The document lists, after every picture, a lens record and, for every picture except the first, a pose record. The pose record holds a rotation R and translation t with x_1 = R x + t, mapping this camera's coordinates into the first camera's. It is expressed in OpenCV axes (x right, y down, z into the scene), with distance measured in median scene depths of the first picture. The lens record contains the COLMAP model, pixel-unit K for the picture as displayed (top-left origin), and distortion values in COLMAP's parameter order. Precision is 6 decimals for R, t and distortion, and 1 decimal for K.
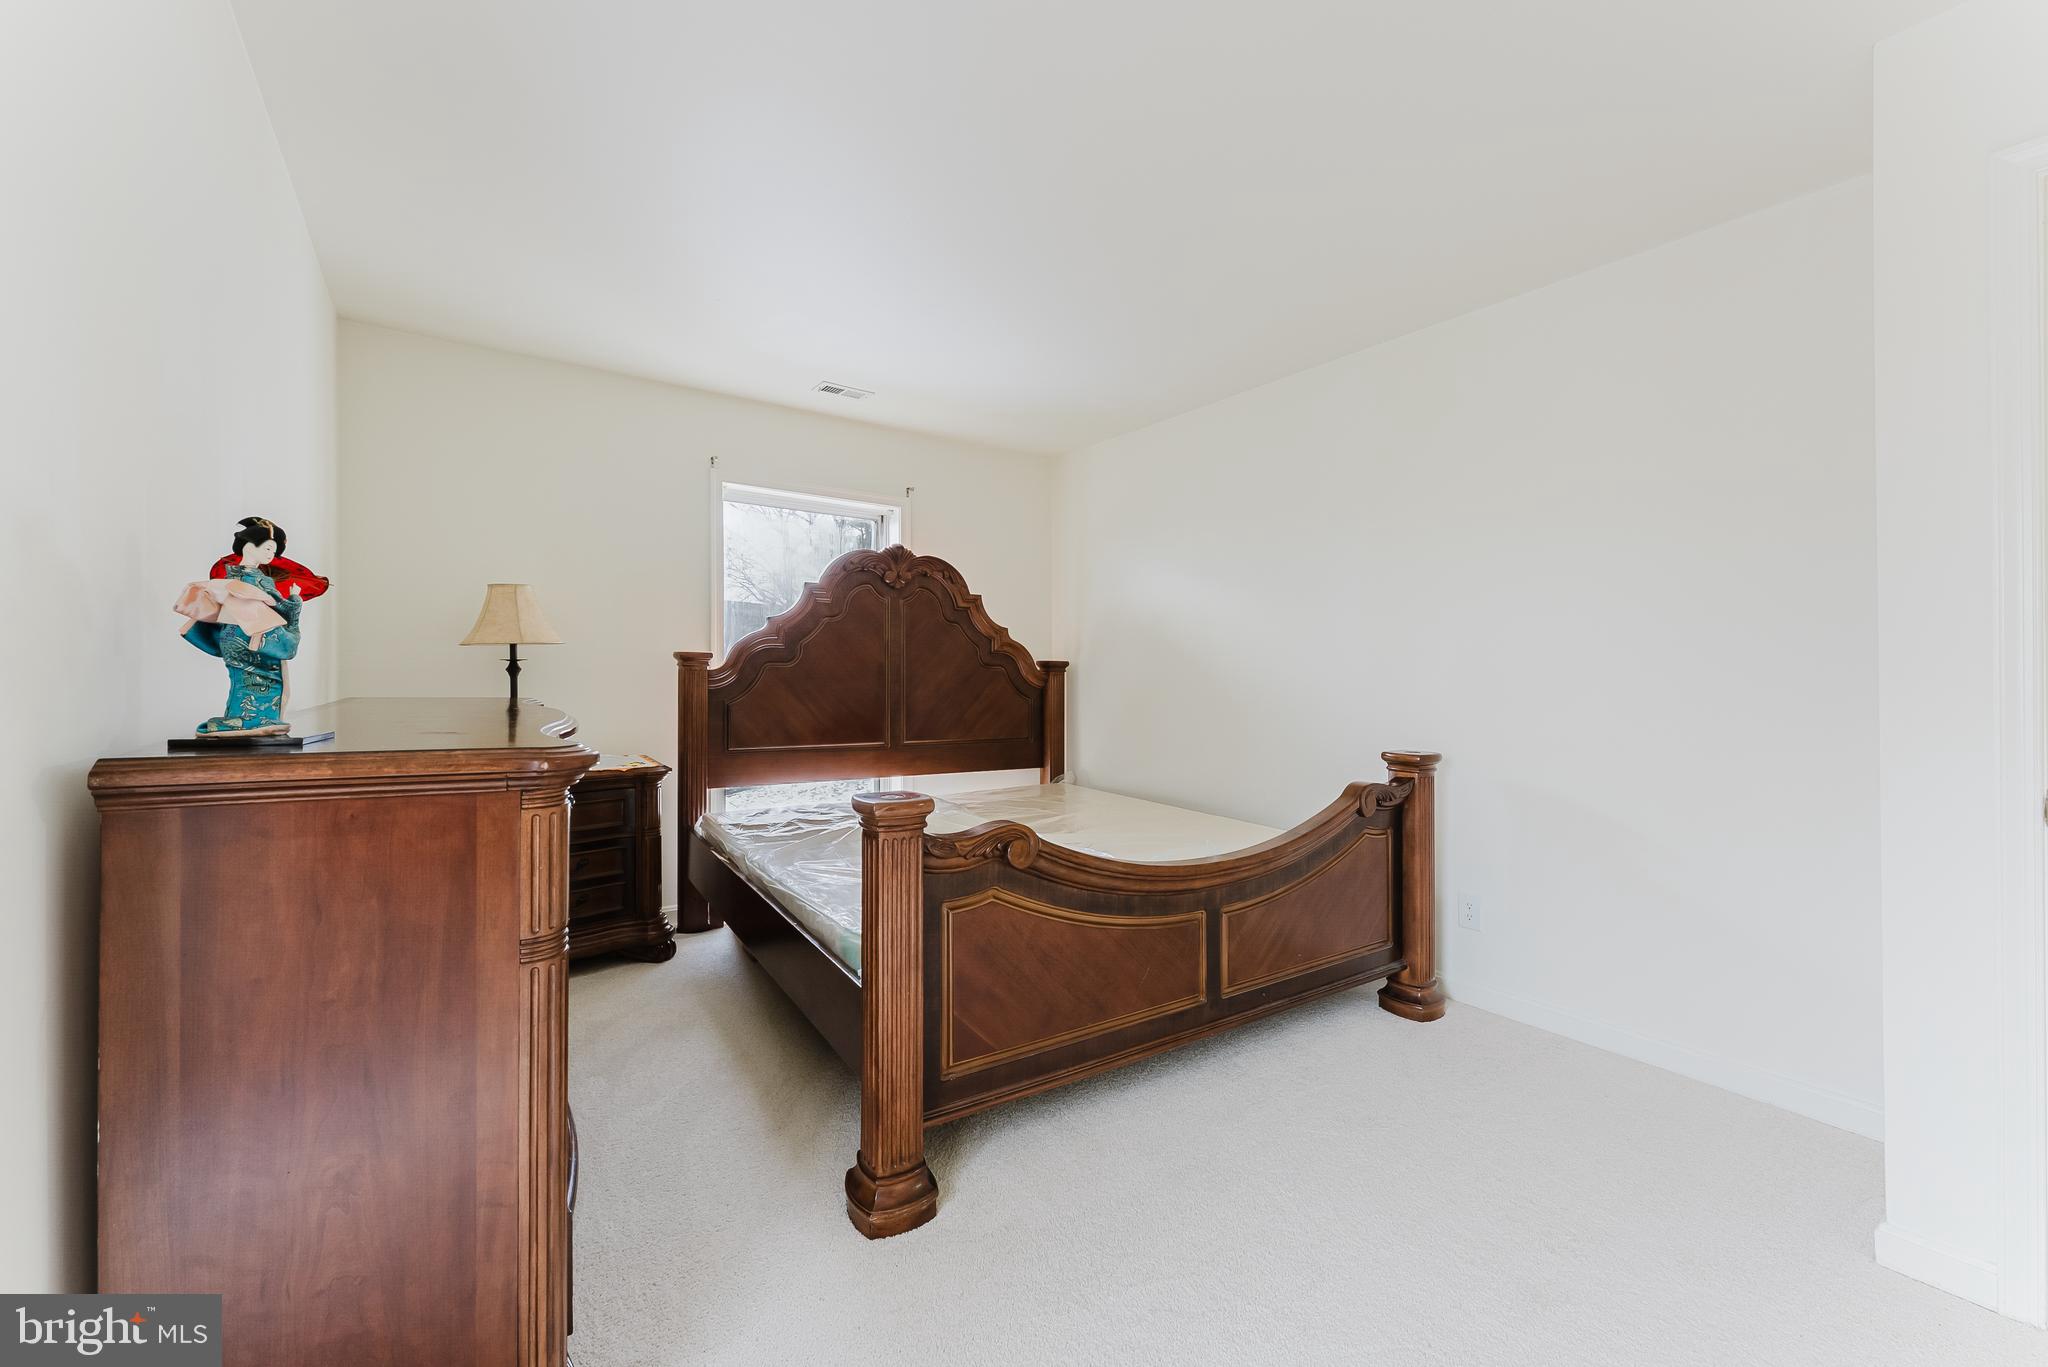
lens RADIAL K [[843.6, 0, 1019.2], [0, 843.6, 668.0], [0, 0, 1]] dist [0.001635, 0.000180]
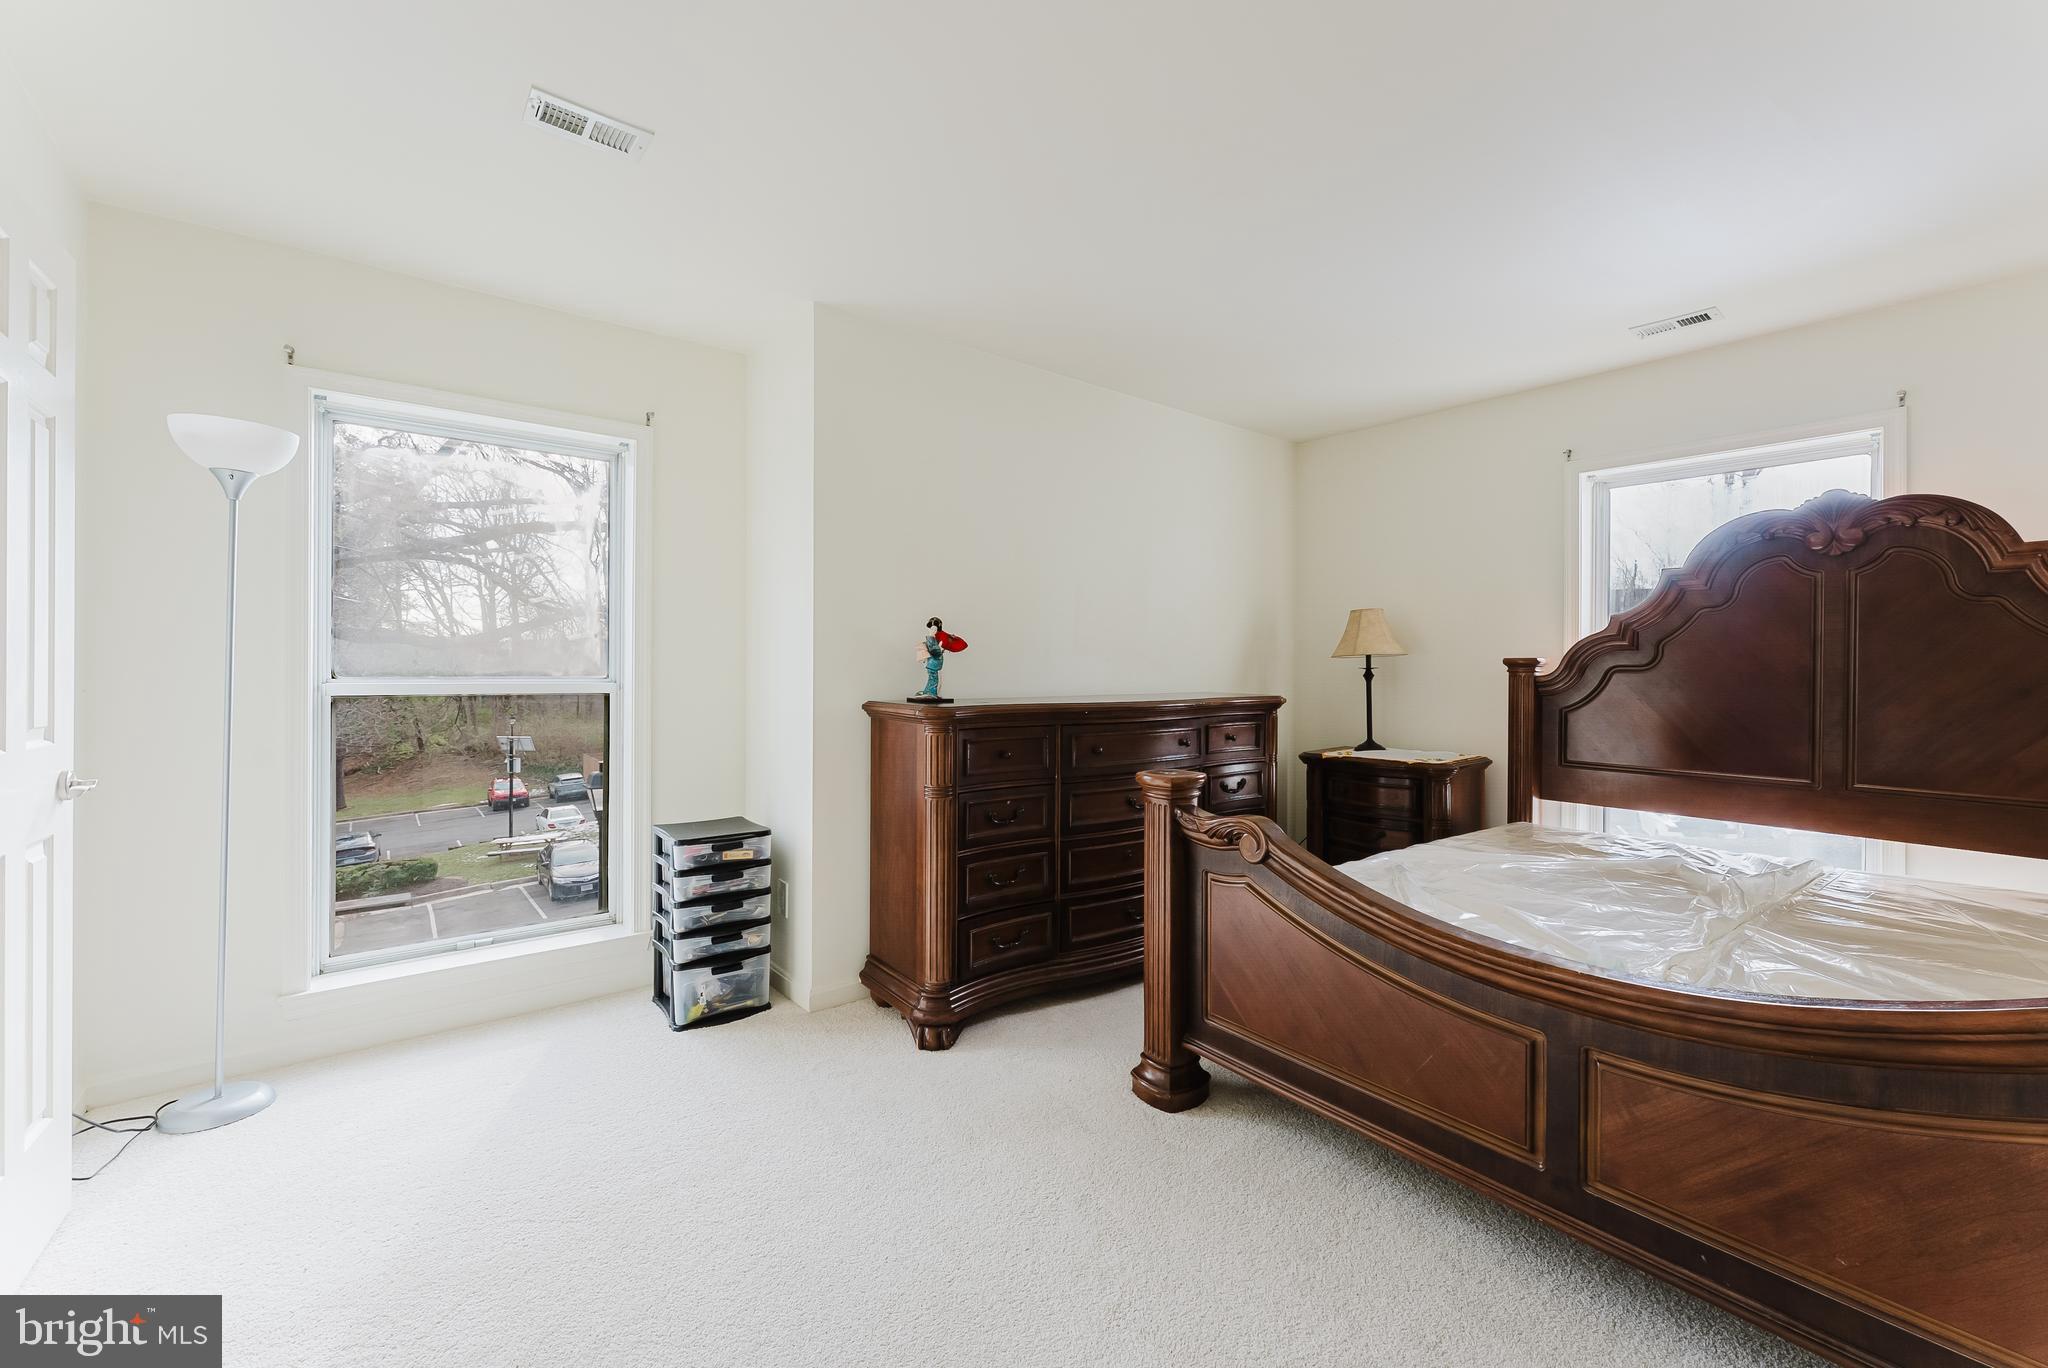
lens RADIAL K [[843.6, 0, 1015.0], [0, 843.6, 684.1], [0, 0, 1]] dist [0.001635, 0.000180]
pose [[0.038281, 0.008068, -0.999234, 0.650771], [-0.000006, 0.999967, 0.008074, 0.004270], [0.999267, -0.000303, 0.038279, 0.417428]]
